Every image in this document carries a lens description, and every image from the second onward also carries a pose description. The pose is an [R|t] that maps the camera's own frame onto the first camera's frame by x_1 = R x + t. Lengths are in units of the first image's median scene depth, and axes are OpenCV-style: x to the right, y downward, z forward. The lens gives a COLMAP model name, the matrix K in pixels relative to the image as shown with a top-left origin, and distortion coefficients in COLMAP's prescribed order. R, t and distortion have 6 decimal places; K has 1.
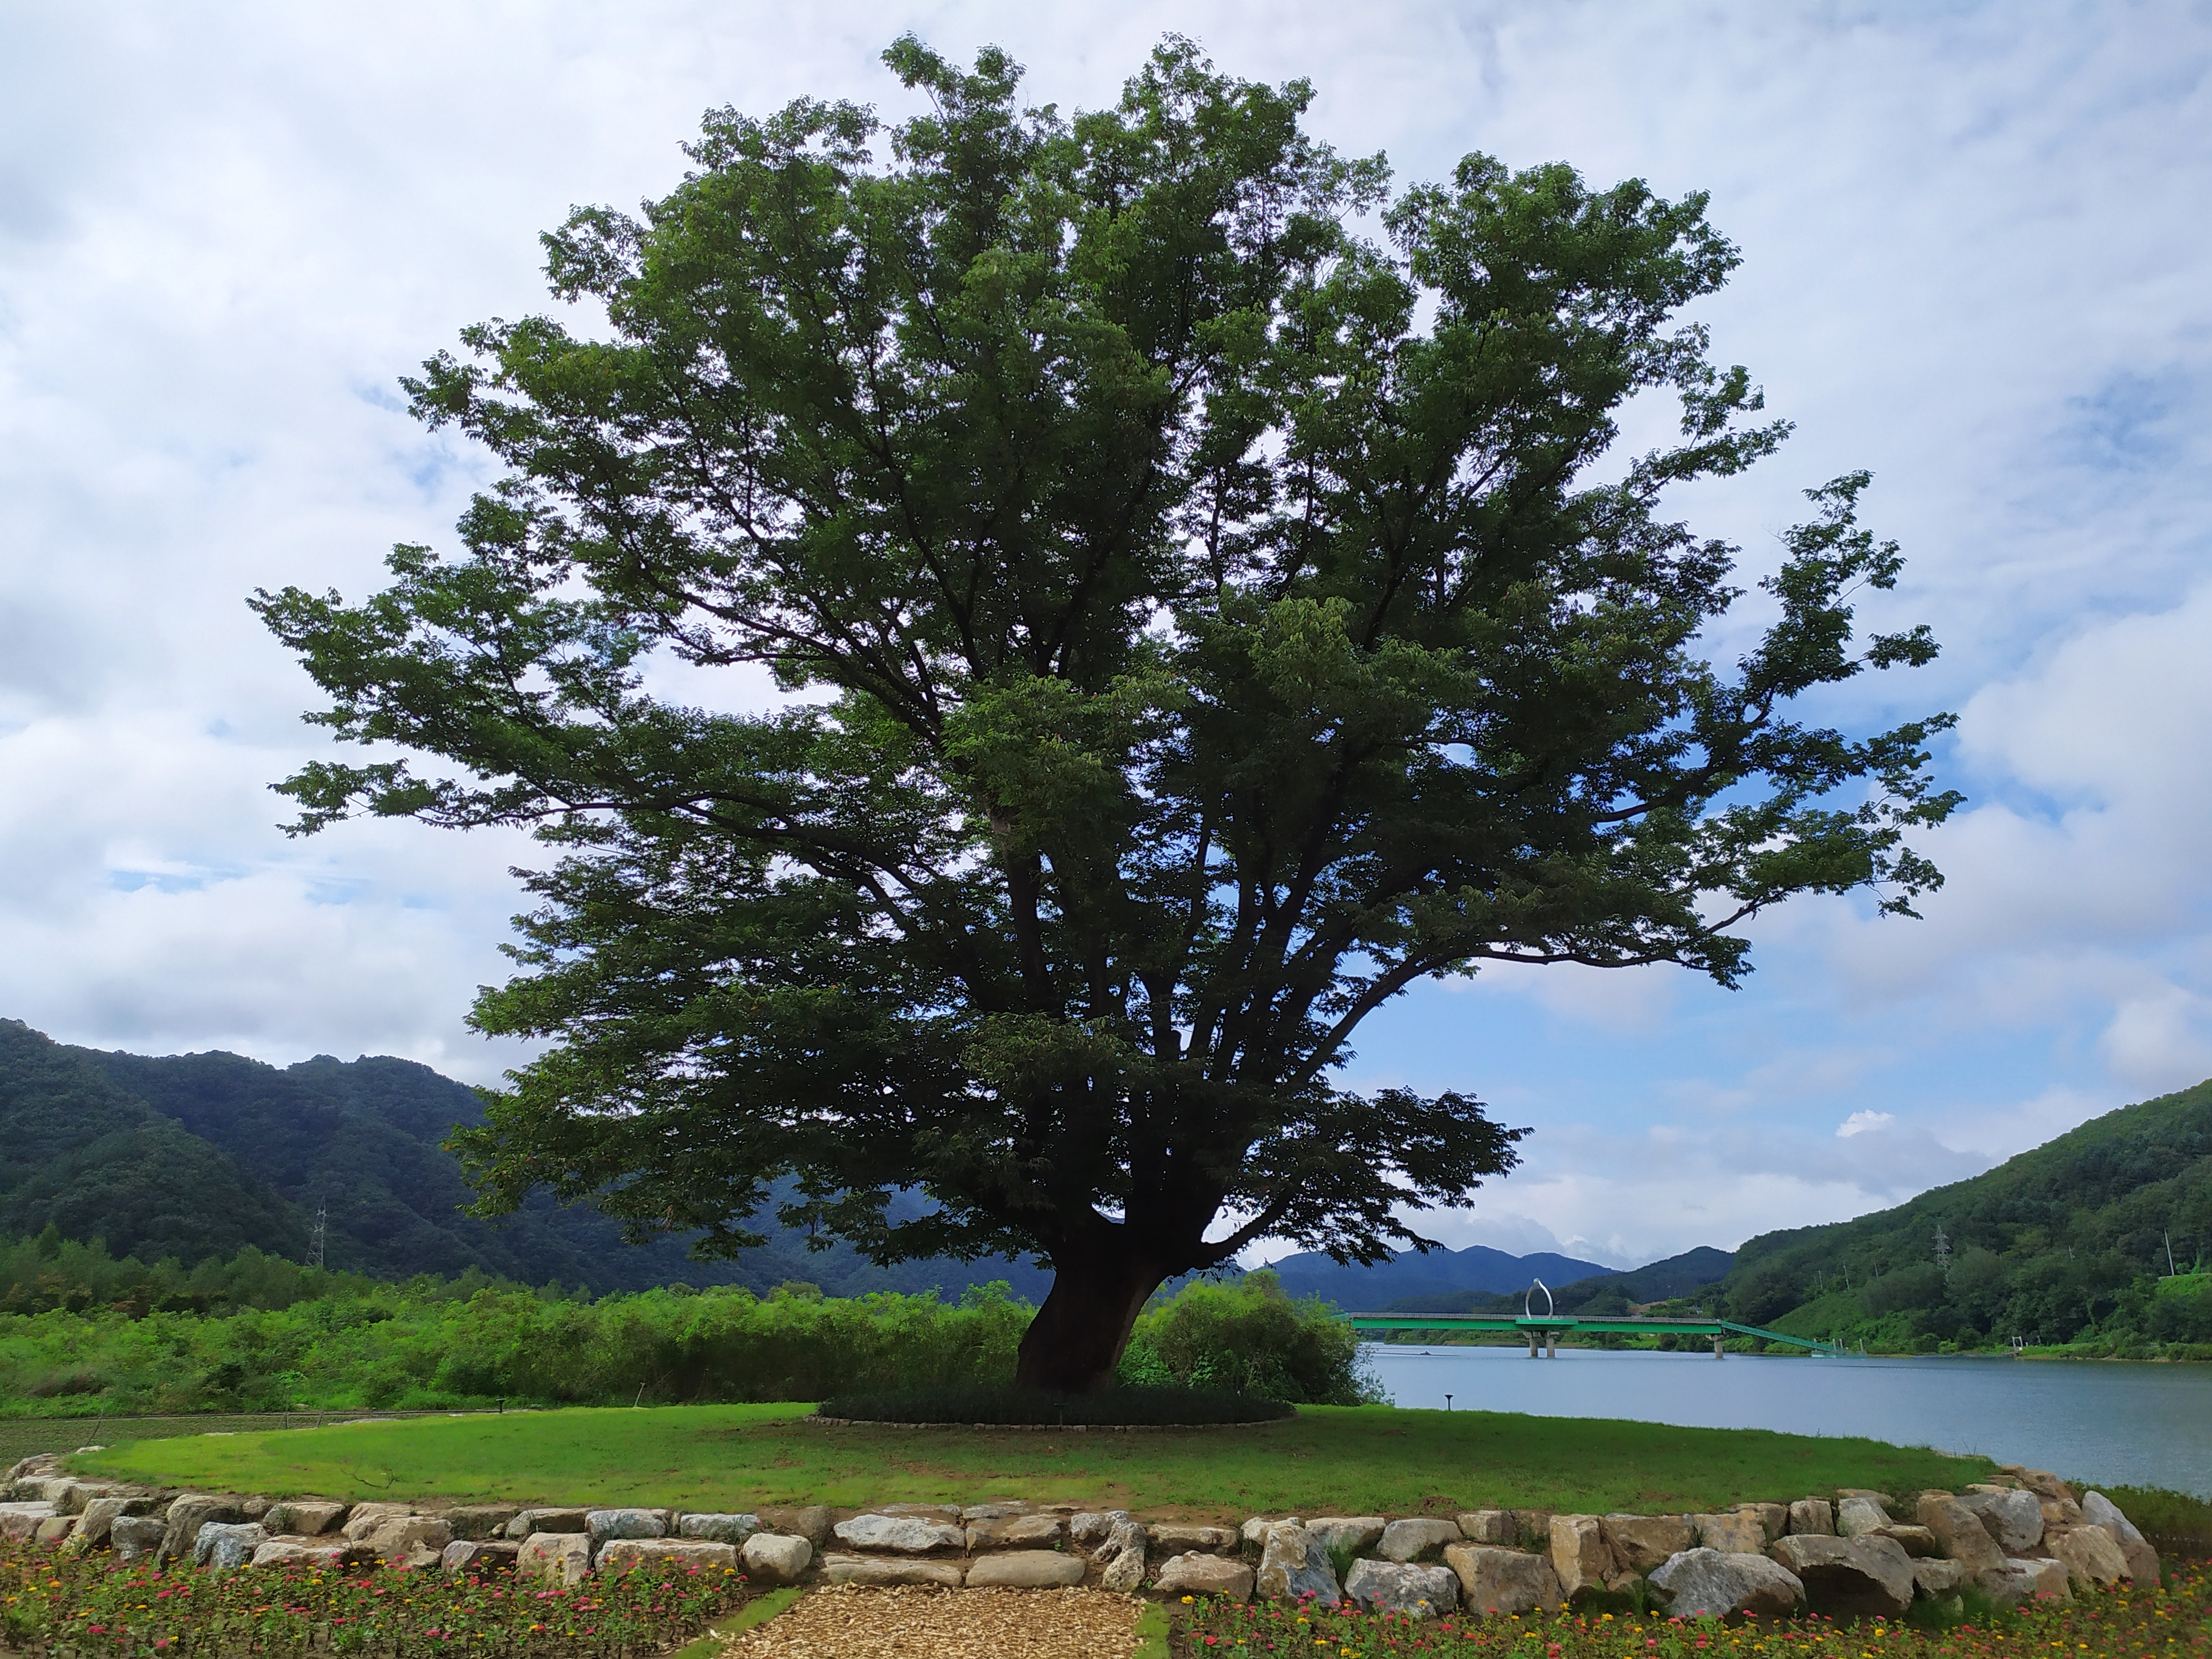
lens RADIAL K [[2098.6, 0, 1114.7], [0, 2098.6, 826.4], [0, 0, 1]] dist [0.017233, 0.000000]
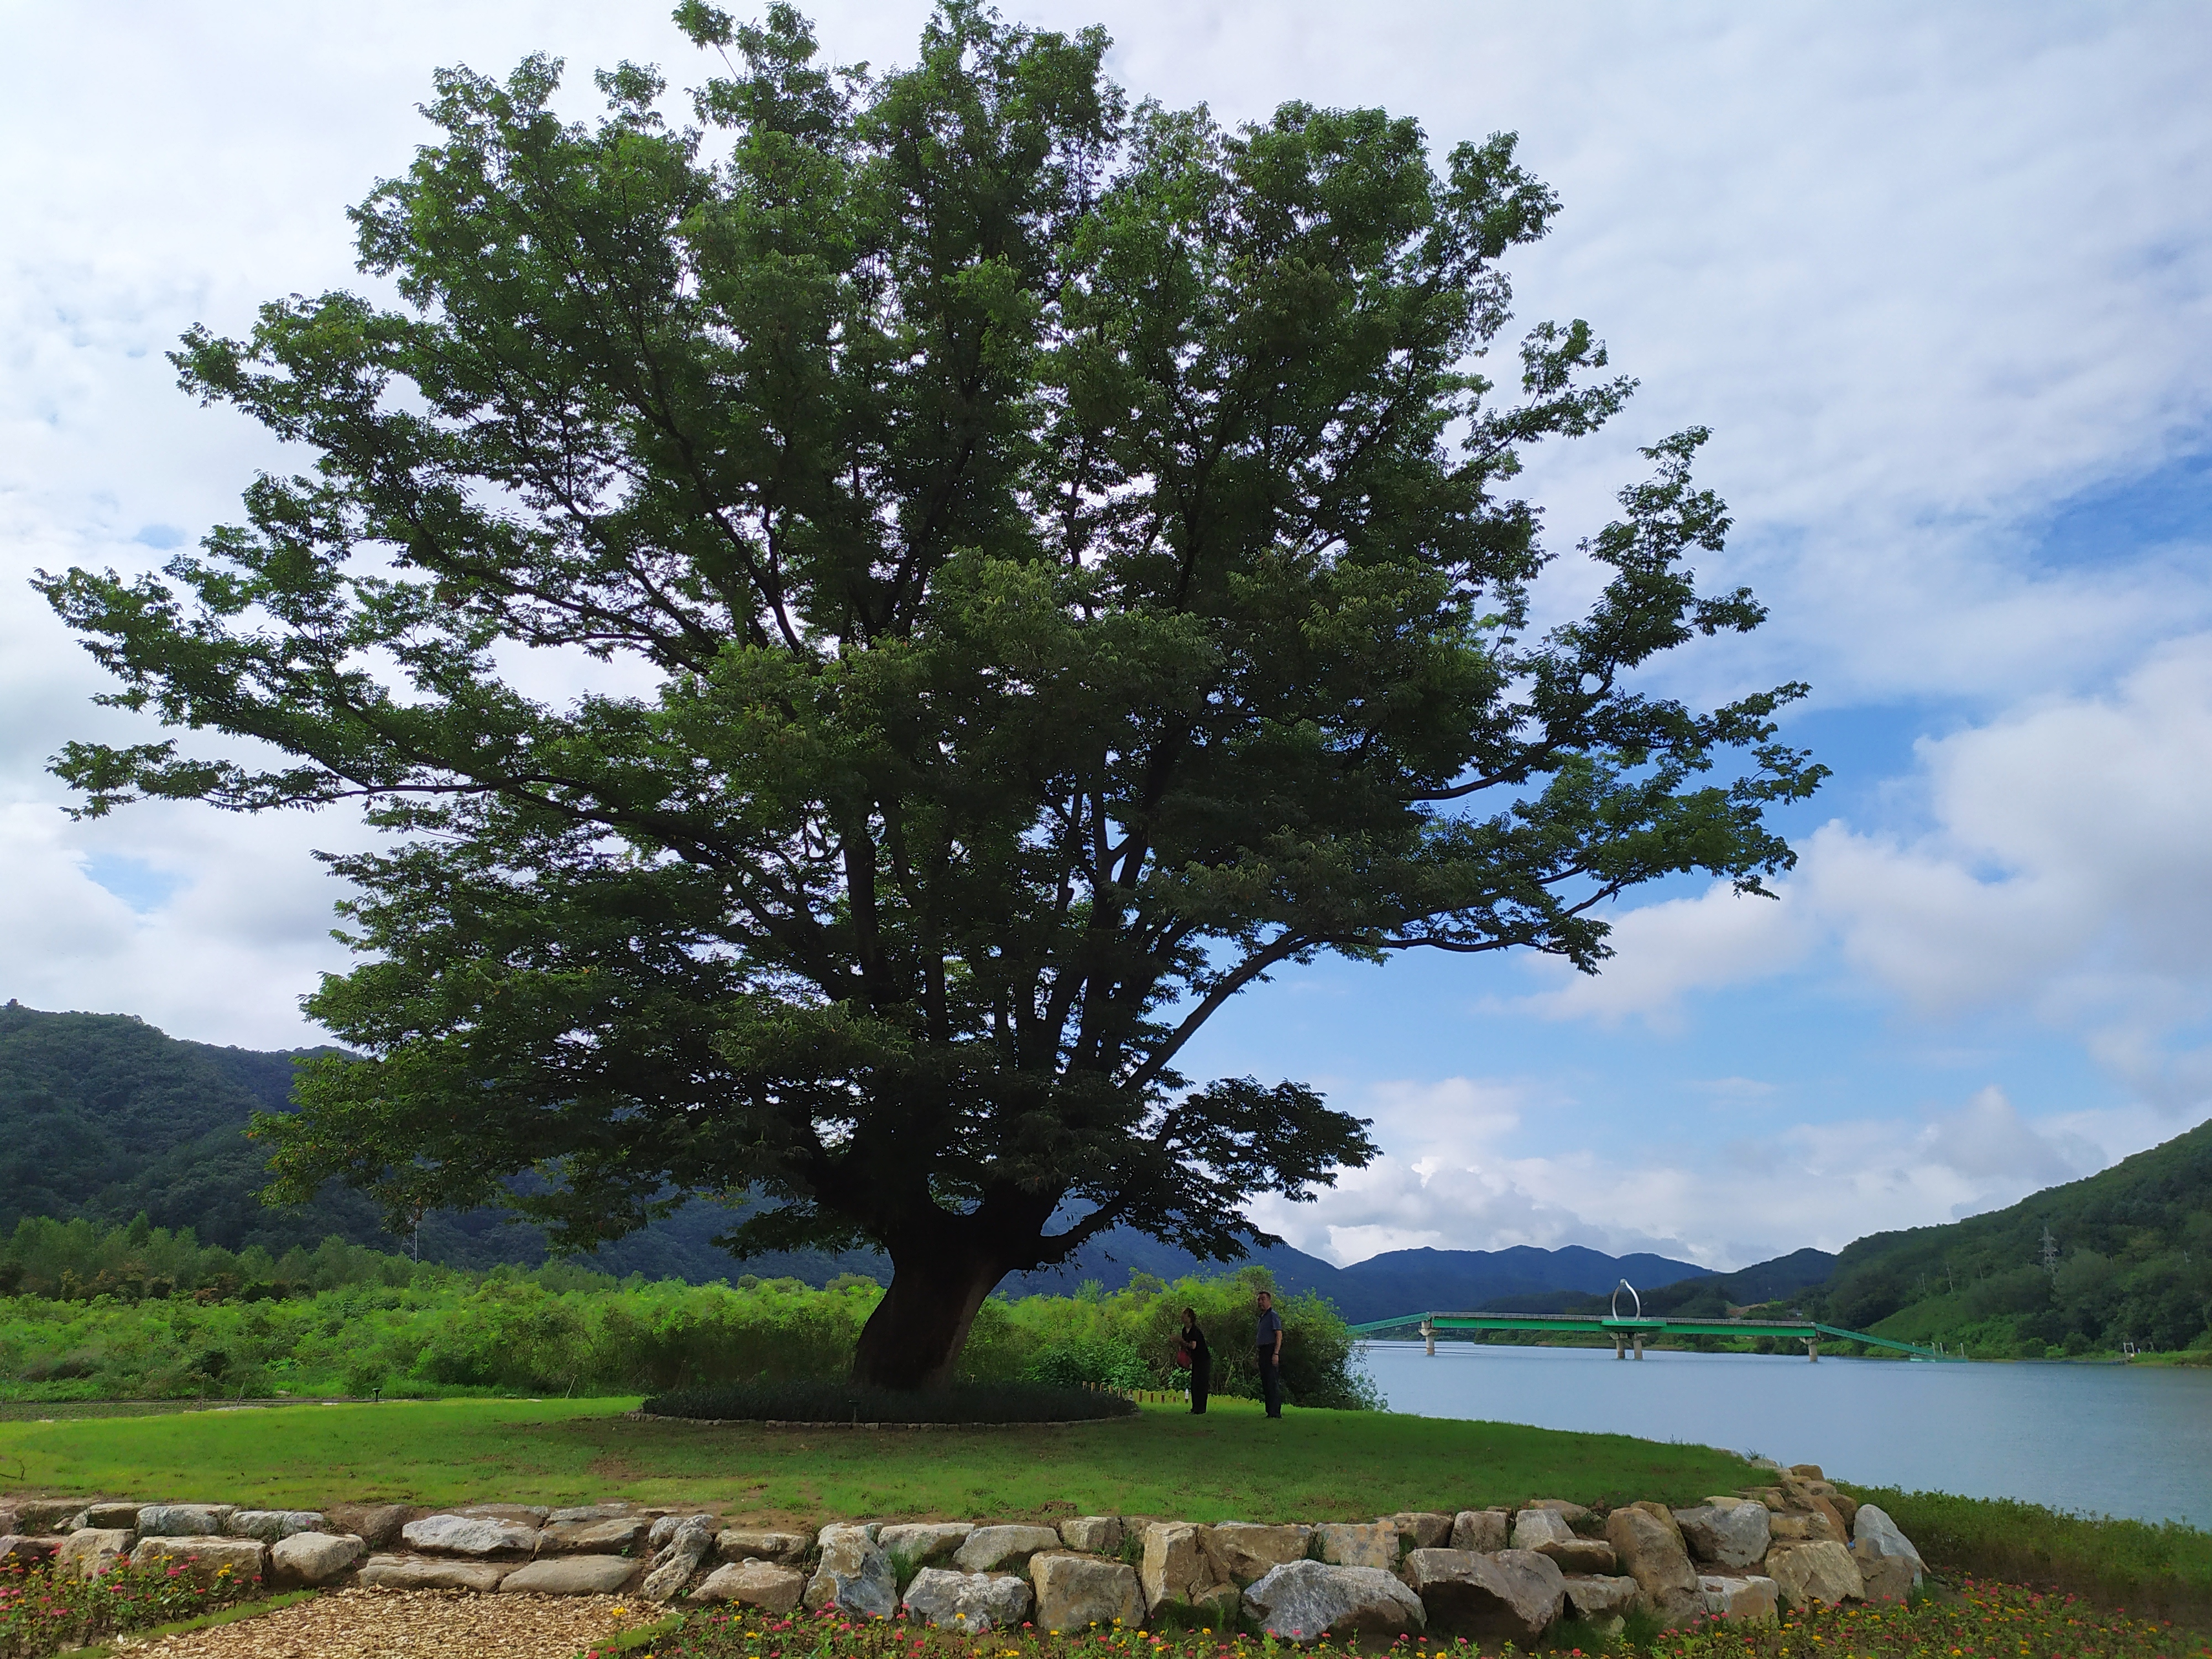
lens RADIAL K [[2098.6, 0, 1093.8], [0, 2098.6, 836.1], [0, 0, 1]] dist [0.017233, 0.000000]
pose [[0.998202, -0.004391, -0.059772, 0.127533], [0.004757, 0.999971, 0.005986, 0.007787], [0.059744, -0.006259, 0.998194, 0.033970]]
